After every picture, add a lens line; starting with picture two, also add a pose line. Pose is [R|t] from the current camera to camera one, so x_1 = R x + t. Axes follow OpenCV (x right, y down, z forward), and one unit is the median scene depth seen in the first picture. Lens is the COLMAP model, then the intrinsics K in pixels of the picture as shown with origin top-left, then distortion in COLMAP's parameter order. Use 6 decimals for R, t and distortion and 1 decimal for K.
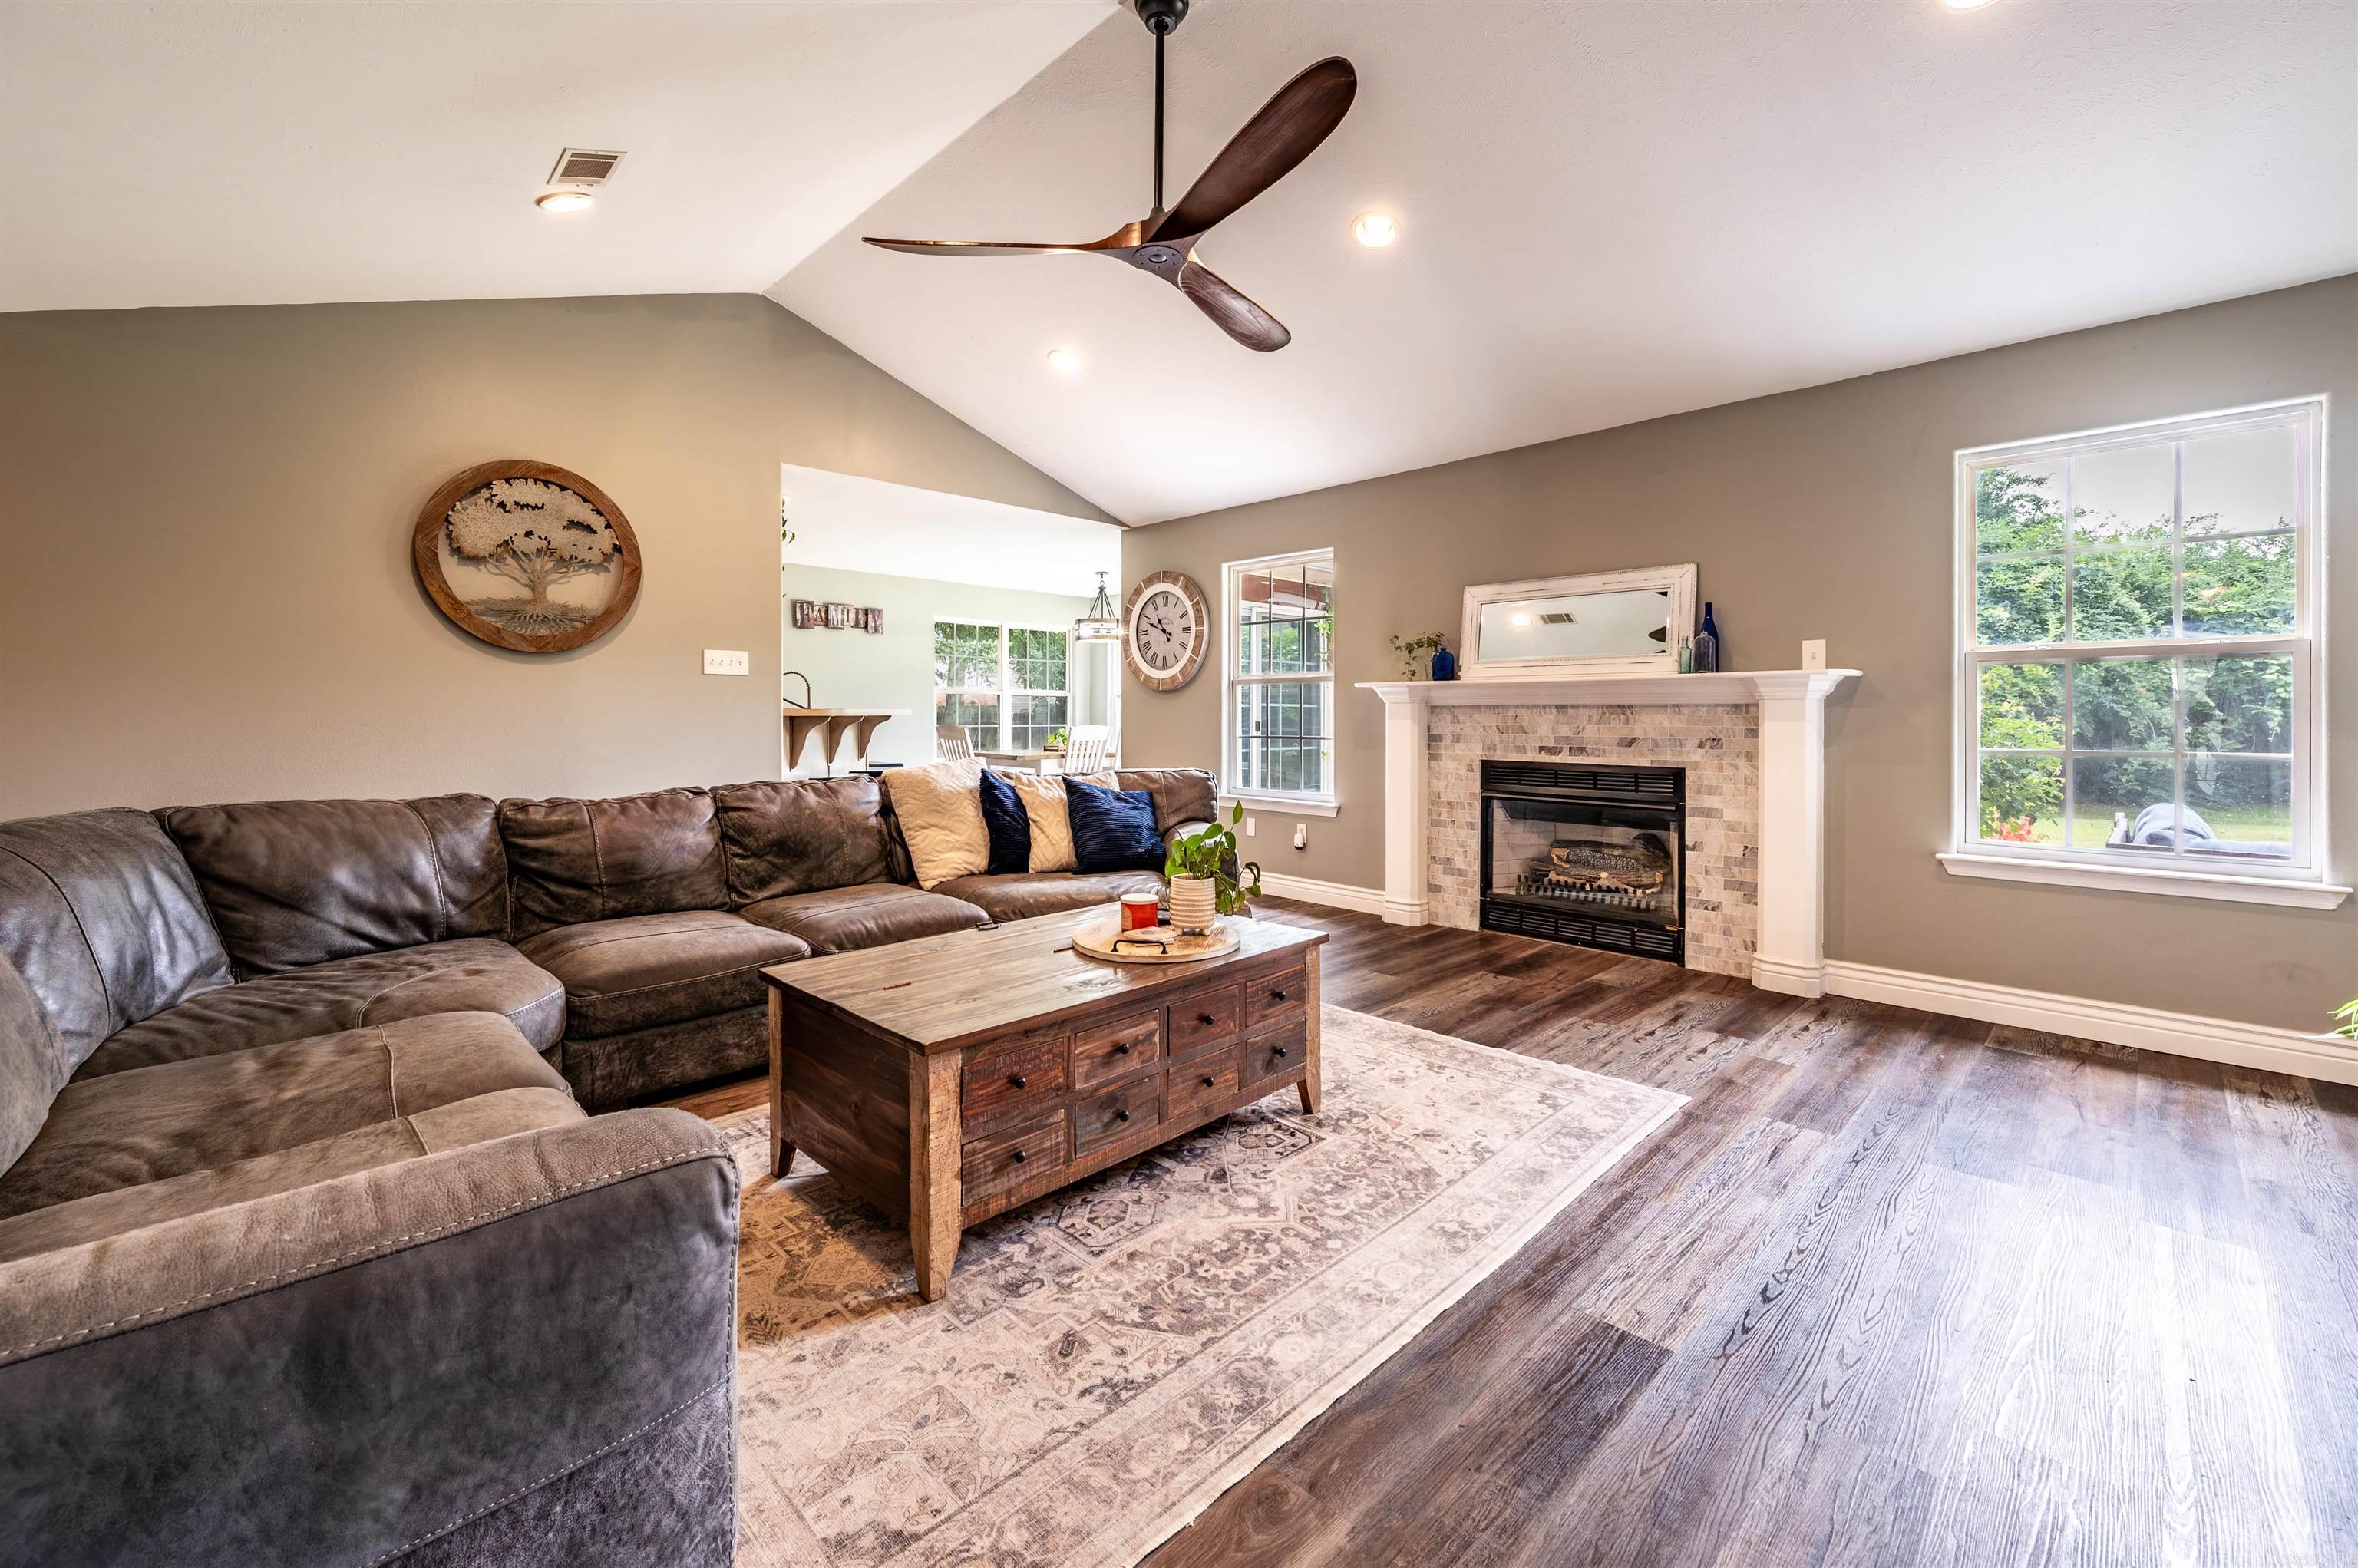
lens RADIAL K [[965.0, 0, 1185.3], [0, 965.0, 710.4], [0, 0, 1]] dist [-0.001953, -0.000732]
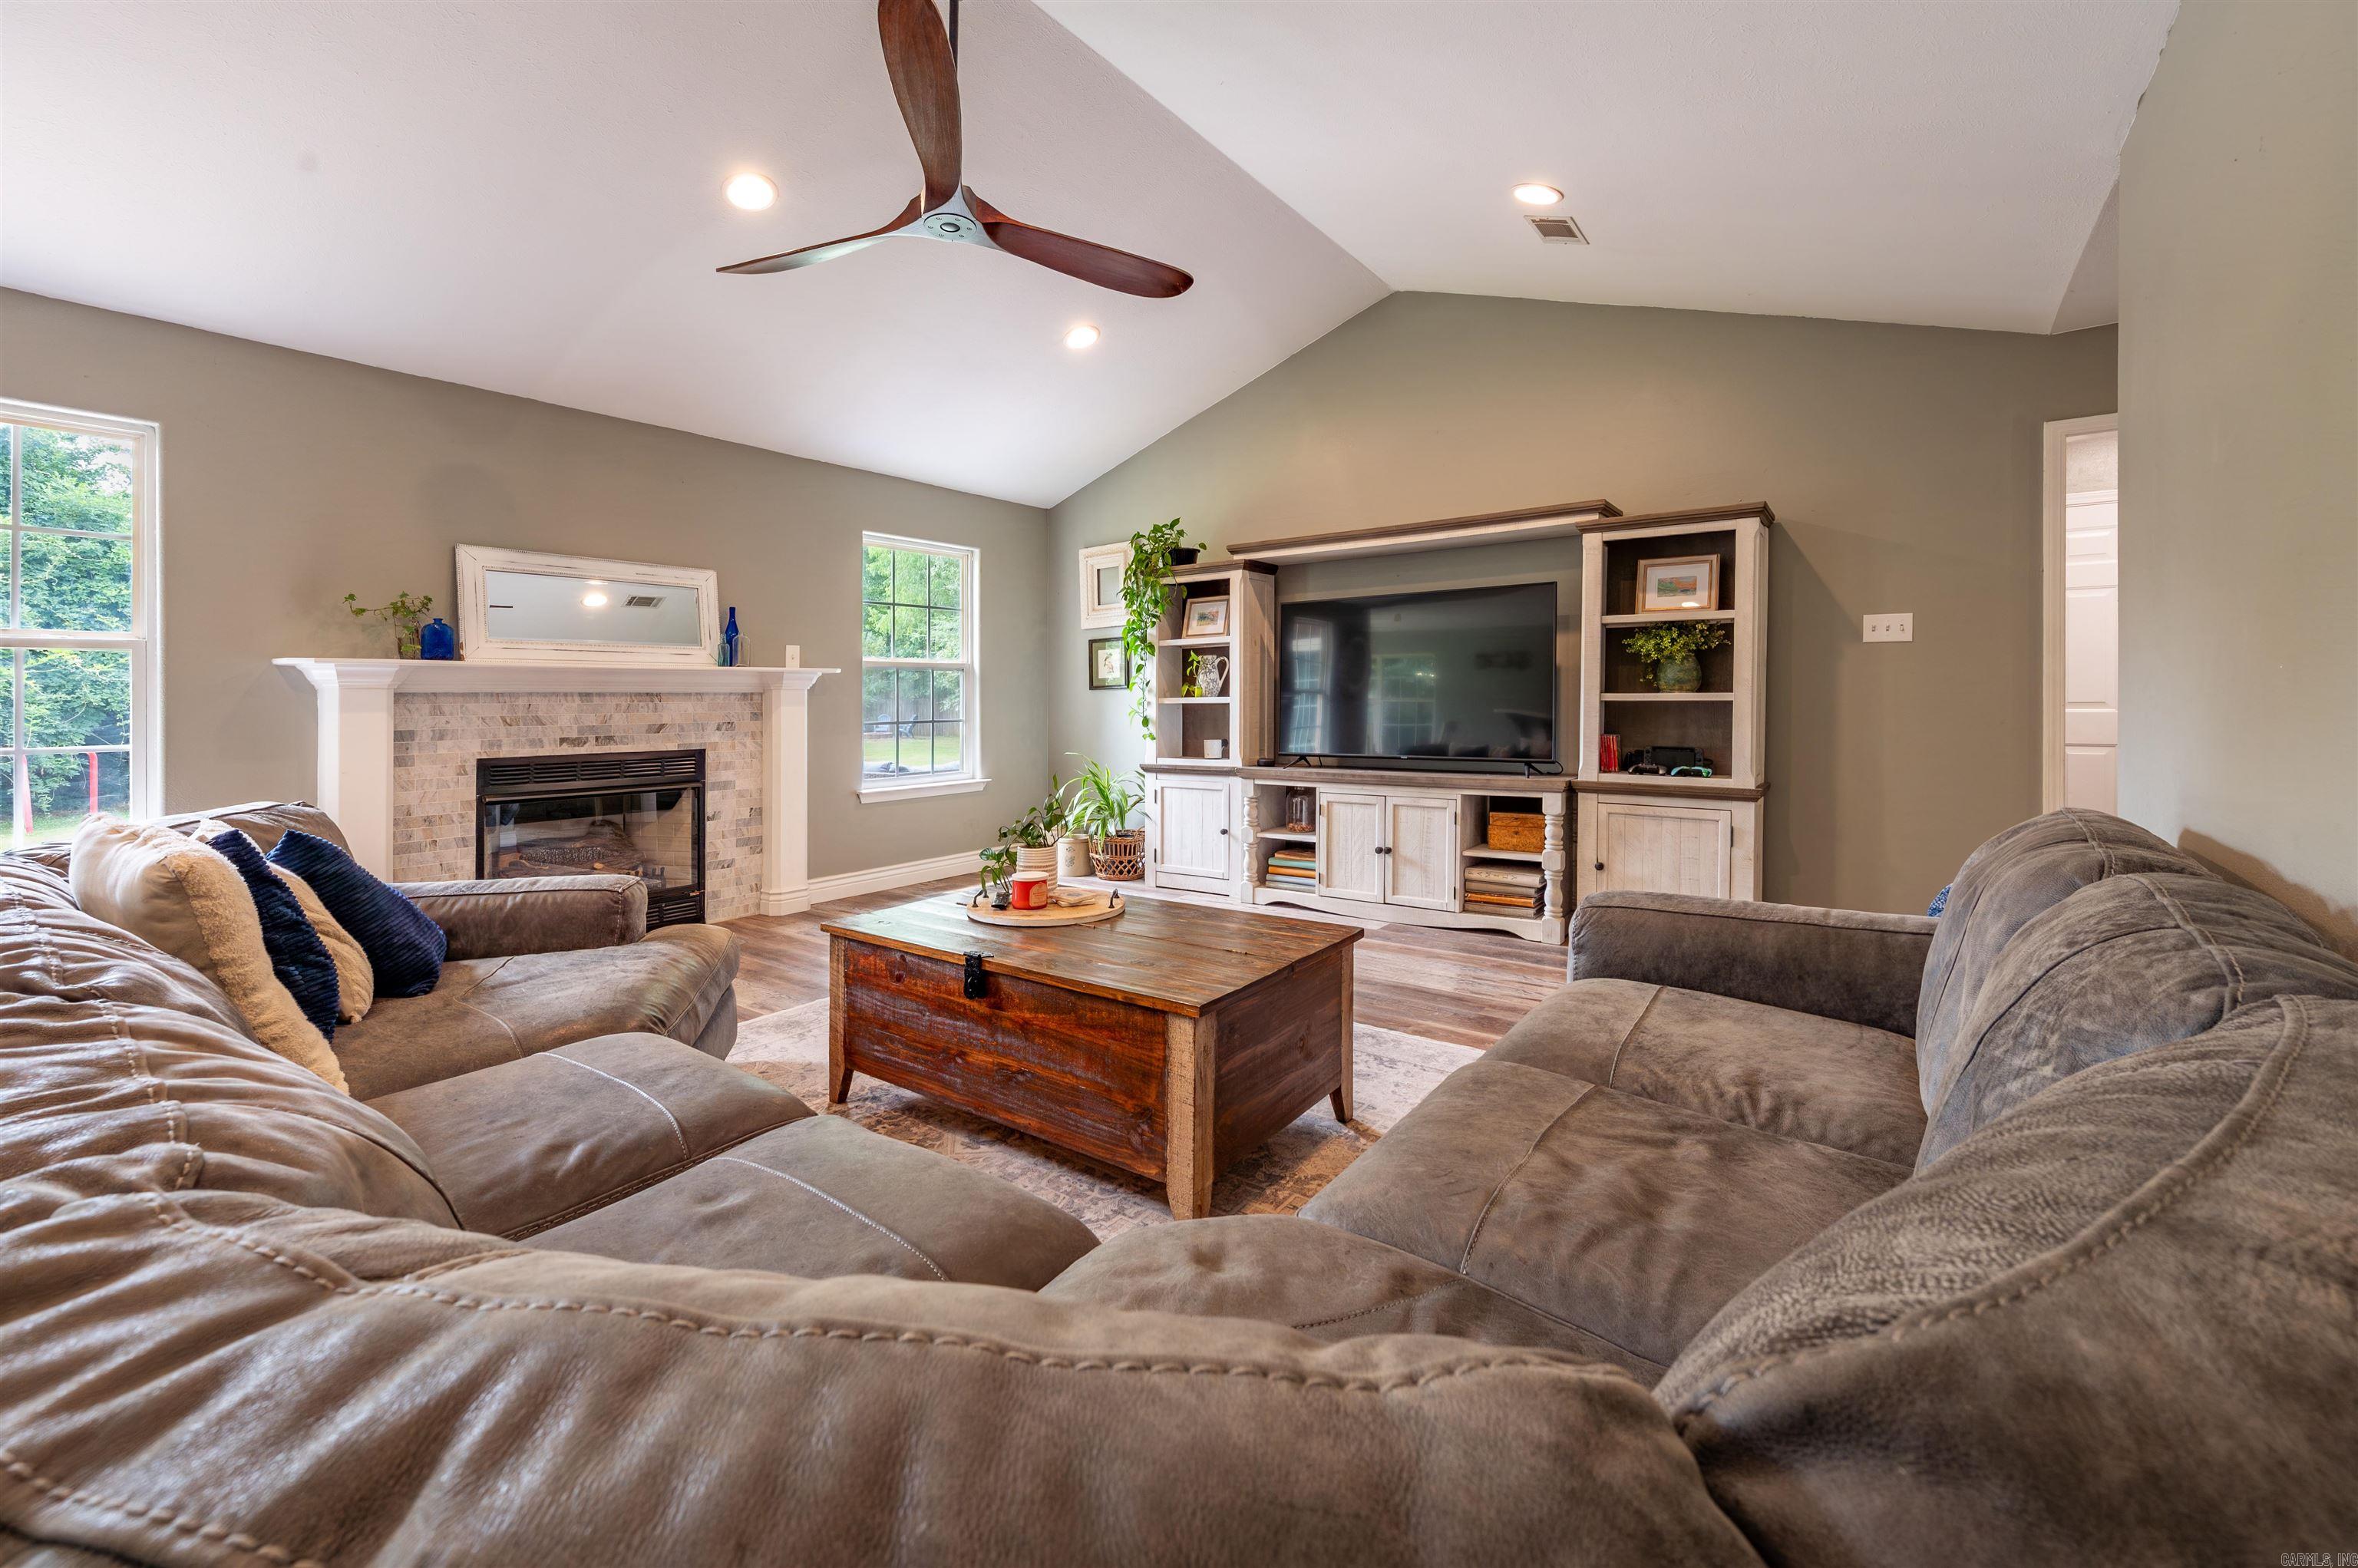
lens RADIAL K [[965.0, 0, 1167.5], [0, 965.0, 701.3], [0, 0, 1]] dist [-0.001953, -0.000732]
pose [[-0.144200, -0.002278, 0.989546, -0.693622], [0.005082, 0.999982, 0.003042, 0.003070], [-0.989536, 0.005468, -0.144186, 0.632246]]
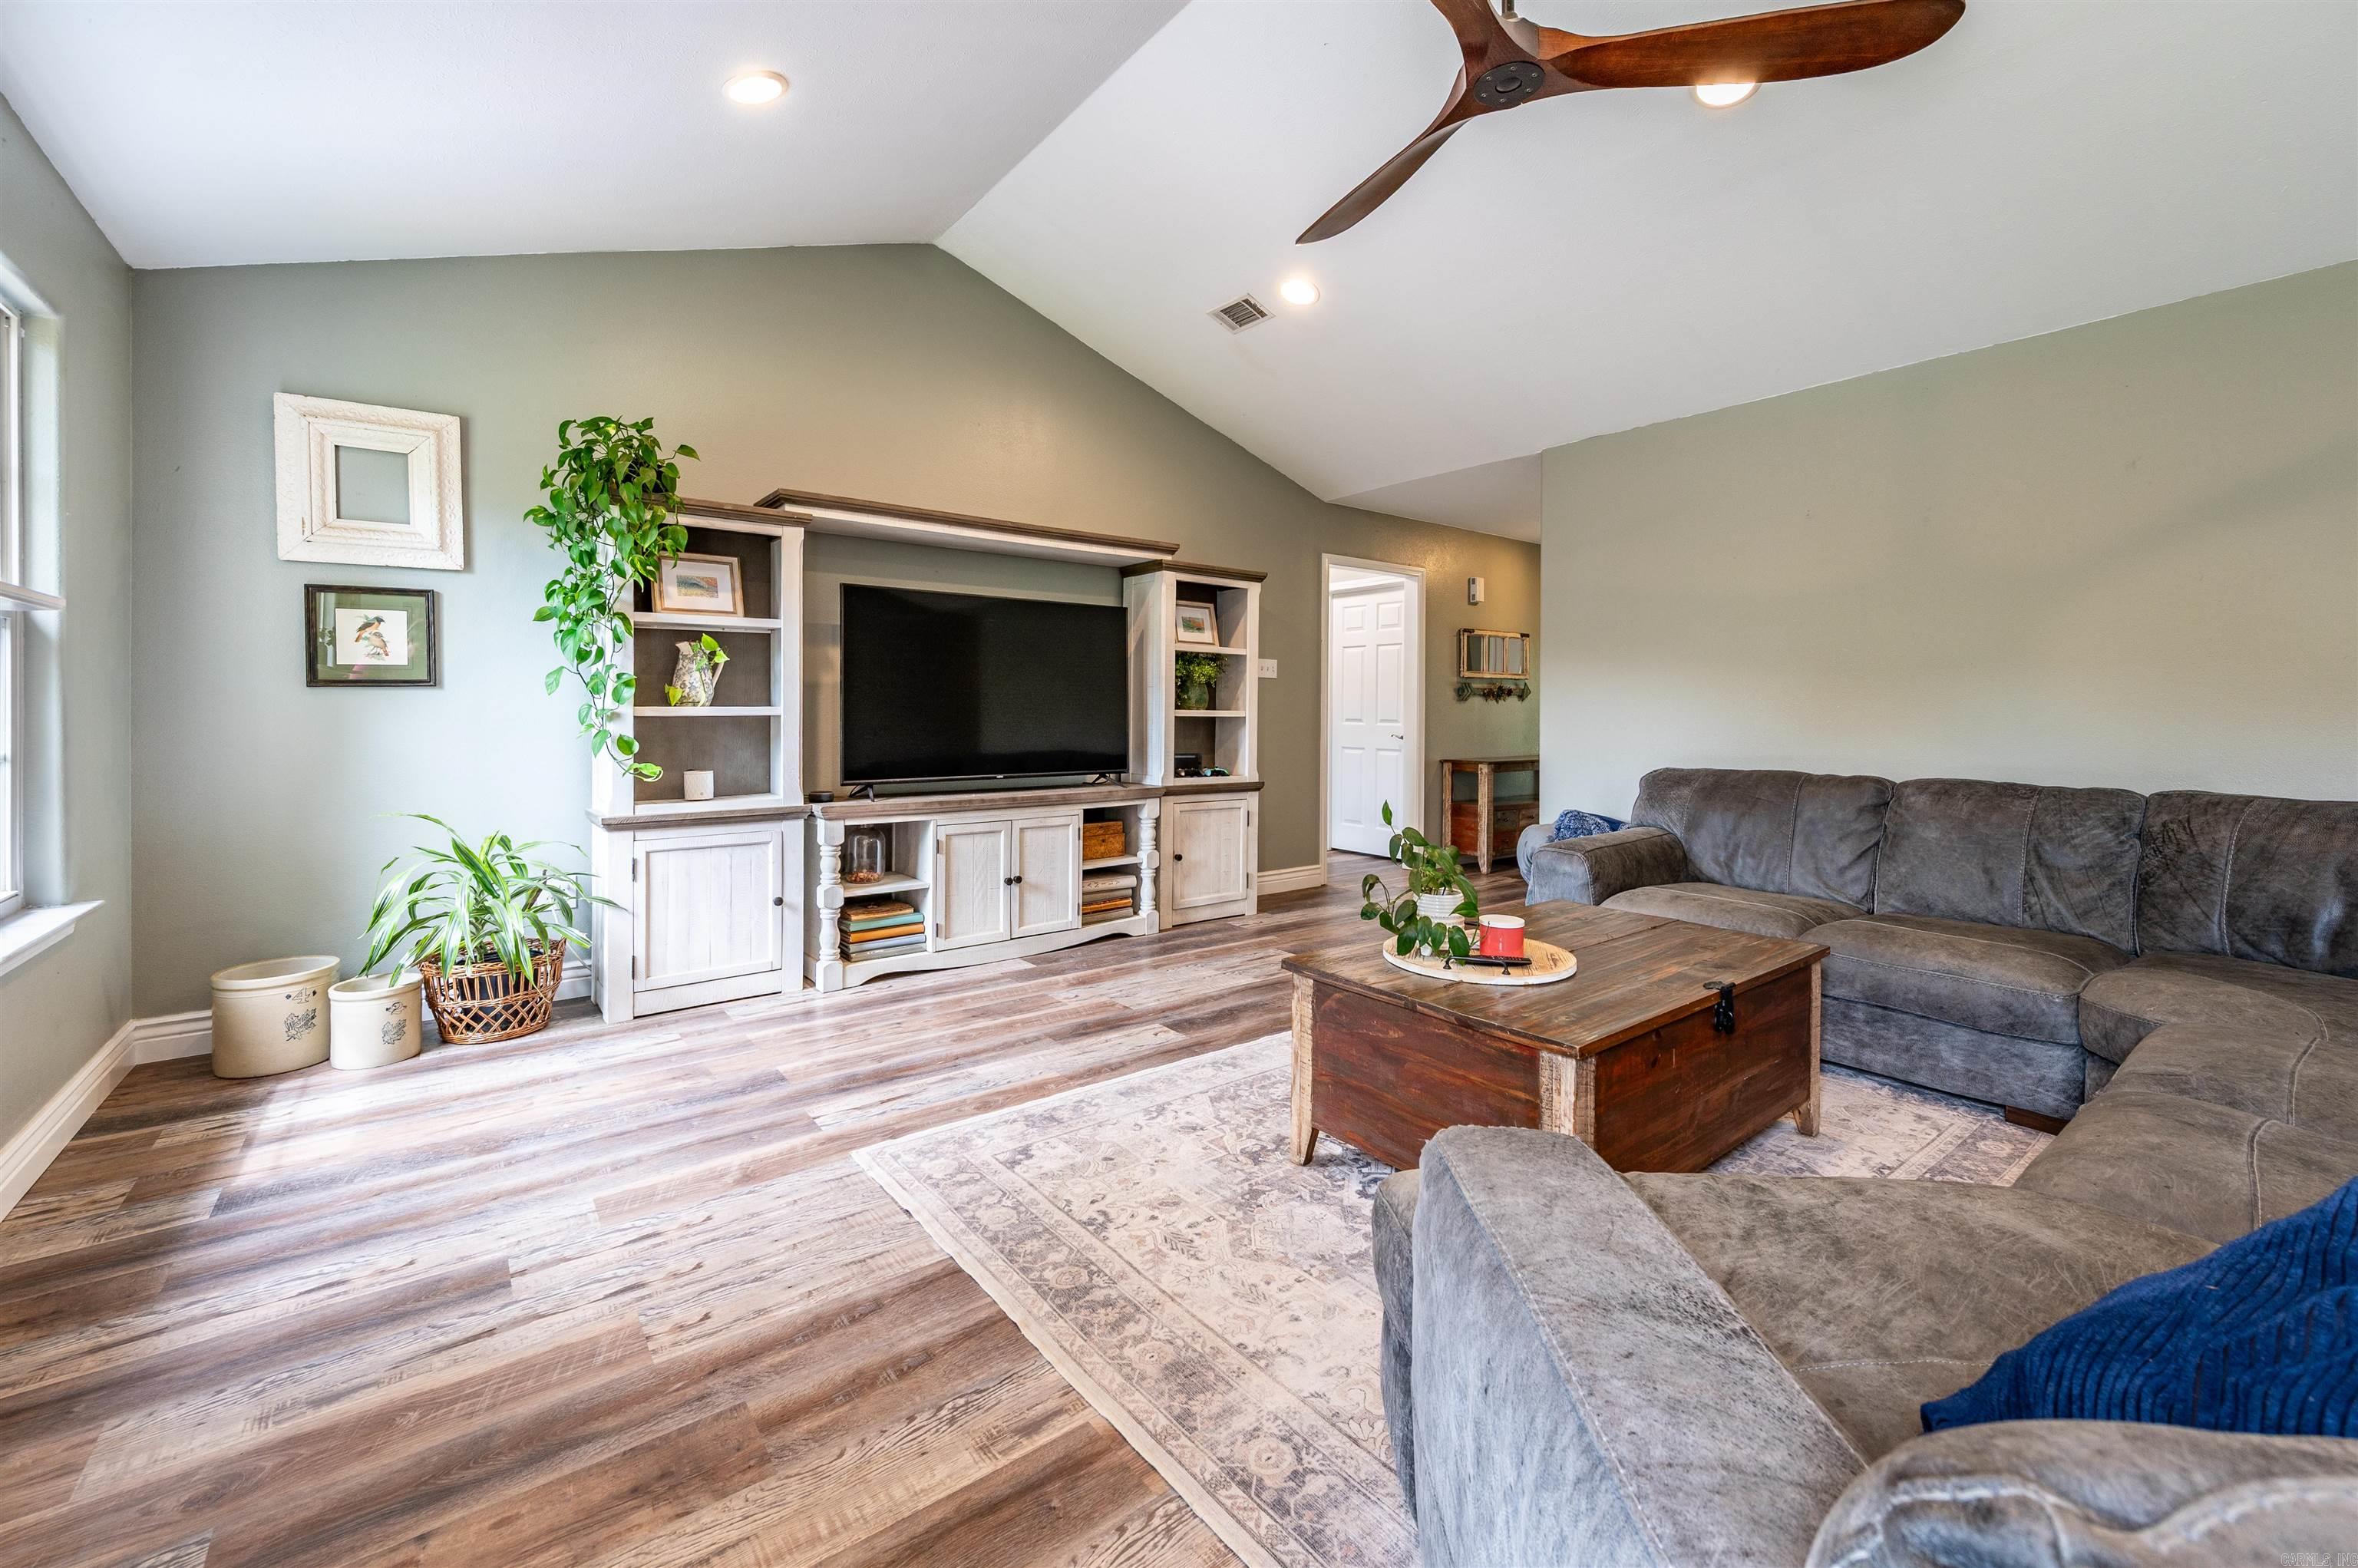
lens RADIAL K [[965.0, 0, 1185.0], [0, 965.0, 720.4], [0, 0, 1]] dist [-0.001953, -0.000732]
pose [[-0.992656, -0.007974, 0.120710, 0.085164], [-0.007409, 0.999959, 0.005128, 0.006697], [-0.120746, 0.004196, -0.992675, 1.208446]]
